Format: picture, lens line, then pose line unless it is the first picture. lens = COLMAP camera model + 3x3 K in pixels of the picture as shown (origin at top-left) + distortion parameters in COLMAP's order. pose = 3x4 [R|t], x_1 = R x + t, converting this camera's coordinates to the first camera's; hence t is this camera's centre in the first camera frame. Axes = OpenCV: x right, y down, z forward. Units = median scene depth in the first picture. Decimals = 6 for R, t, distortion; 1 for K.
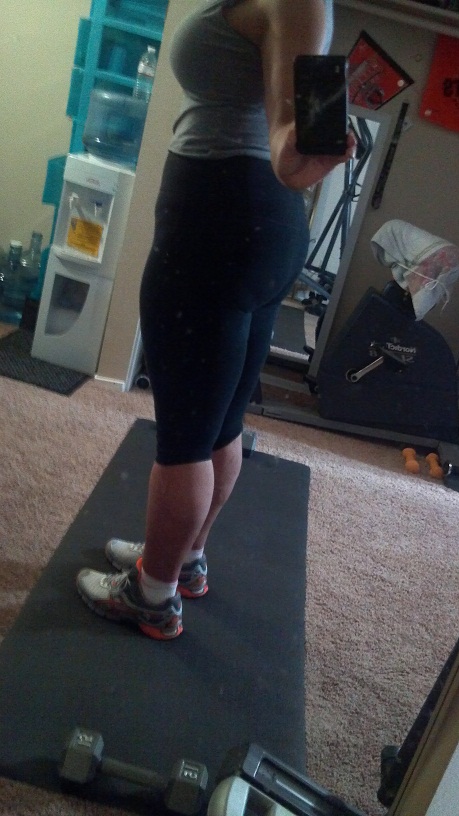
lens RADIAL K [[1169.0, 0, 283.2], [0, 1169.0, 409.0], [0, 0, 1]] dist [0.157349, -0.842719]
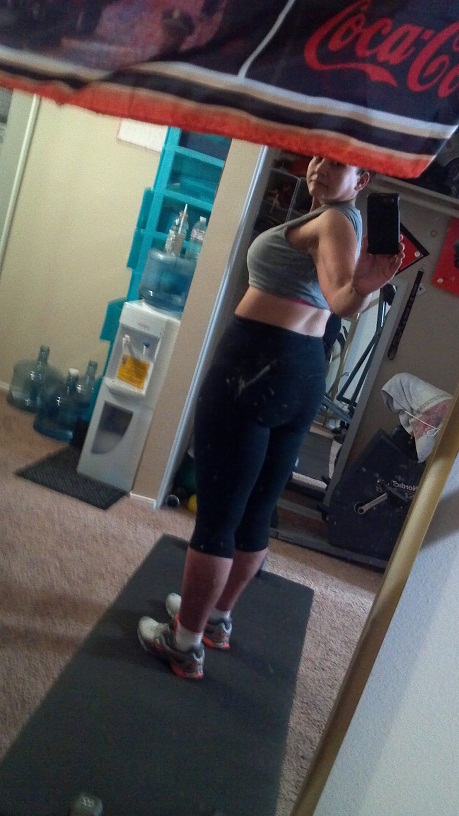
lens RADIAL K [[1152.9, 0, 262.2], [0, 1152.9, 334.4], [0, 0, 1]] dist [0.194235, -0.733845]
pose [[0.996293, 0.060086, -0.061564, 0.025828], [-0.069323, 0.984521, -0.160974, -0.007782], [0.050939, 0.164646, 0.985037, -0.120757]]
